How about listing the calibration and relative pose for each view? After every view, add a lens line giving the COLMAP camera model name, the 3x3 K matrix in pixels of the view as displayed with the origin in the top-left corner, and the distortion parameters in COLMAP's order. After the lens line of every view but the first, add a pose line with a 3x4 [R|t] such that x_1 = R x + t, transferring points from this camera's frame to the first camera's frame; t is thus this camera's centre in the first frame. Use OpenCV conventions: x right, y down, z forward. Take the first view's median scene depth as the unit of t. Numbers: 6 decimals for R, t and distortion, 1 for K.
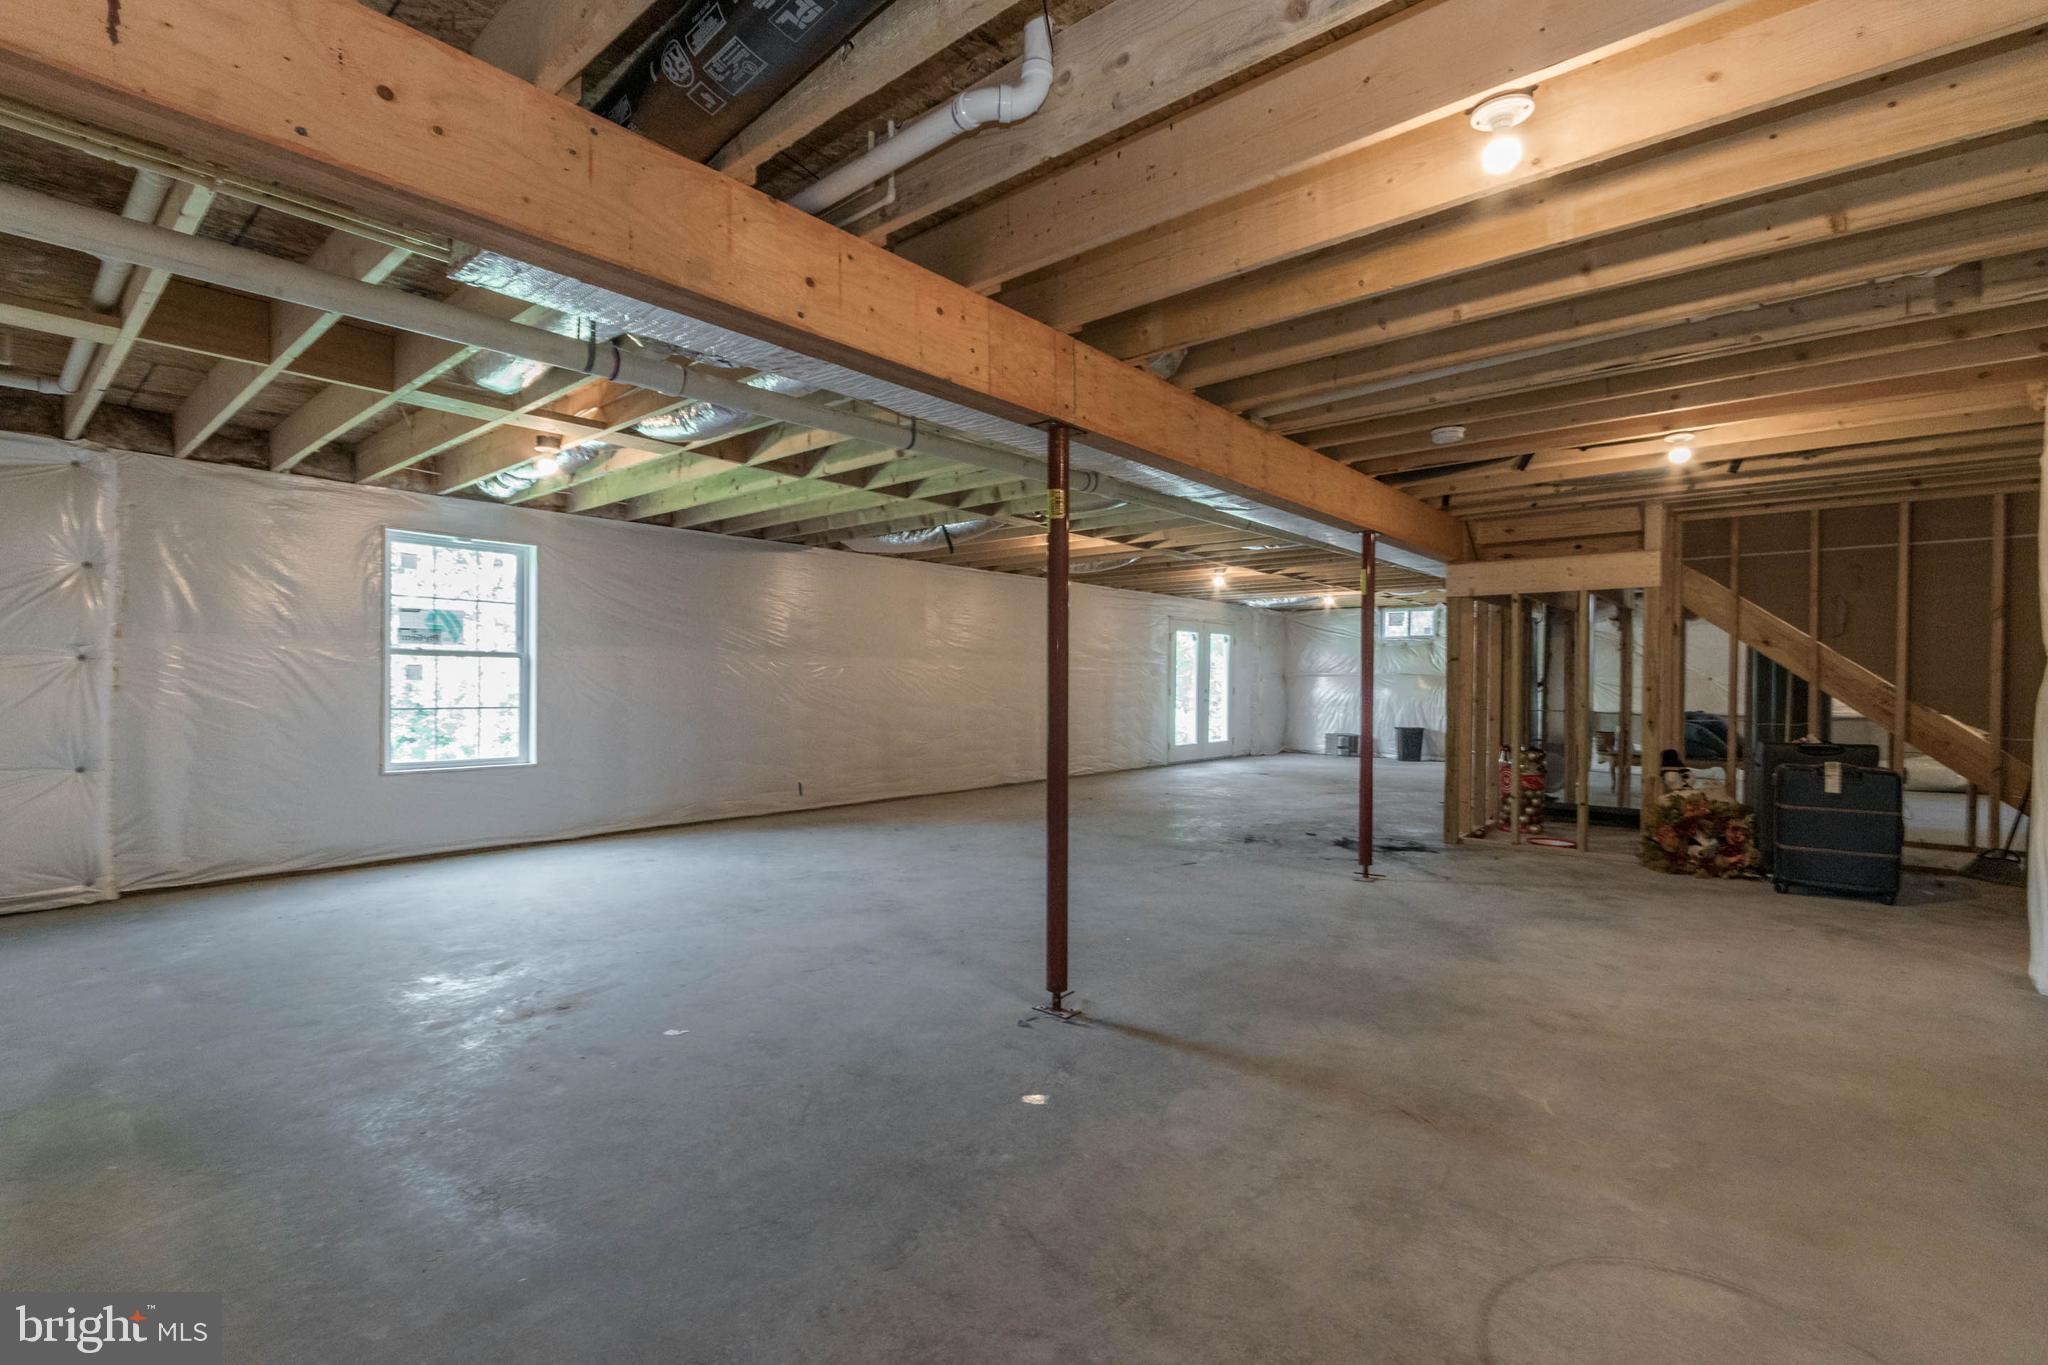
lens RADIAL K [[900.6, 0, 1024.8], [0, 900.6, 685.1], [0, 0, 1]] dist [0.004020, 0.000771]
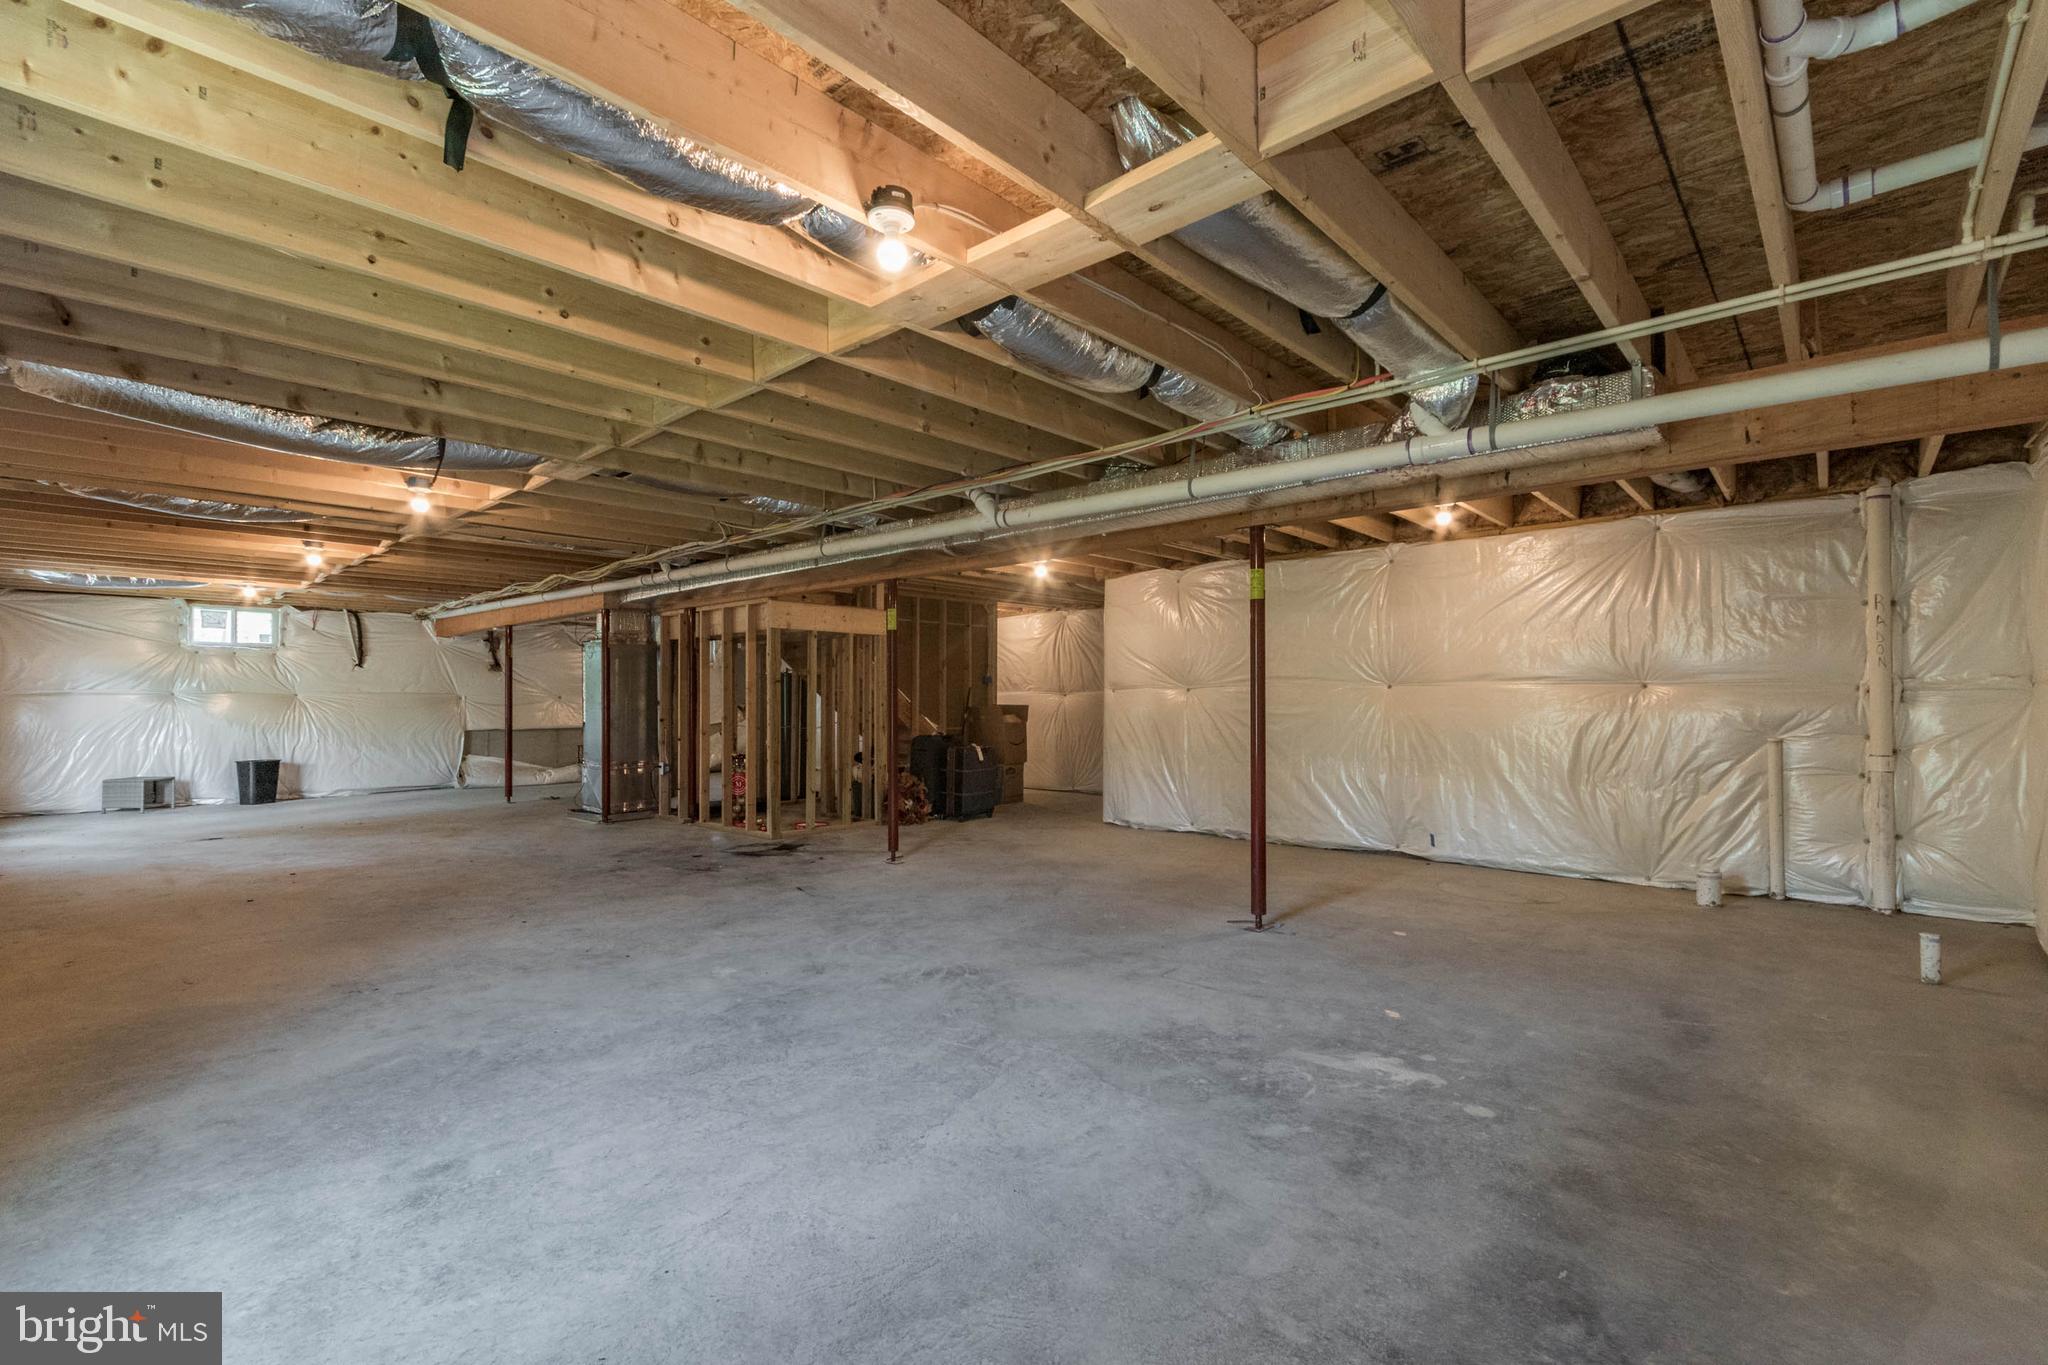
lens RADIAL K [[900.6, 0, 1022.7], [0, 900.6, 687.2], [0, 0, 1]] dist [0.004020, 0.000771]
pose [[0.049577, 0.010829, 0.998712, -1.127845], [0.007625, 0.999908, -0.011221, -0.010273], [-0.998741, 0.008171, 0.049490, 1.027238]]
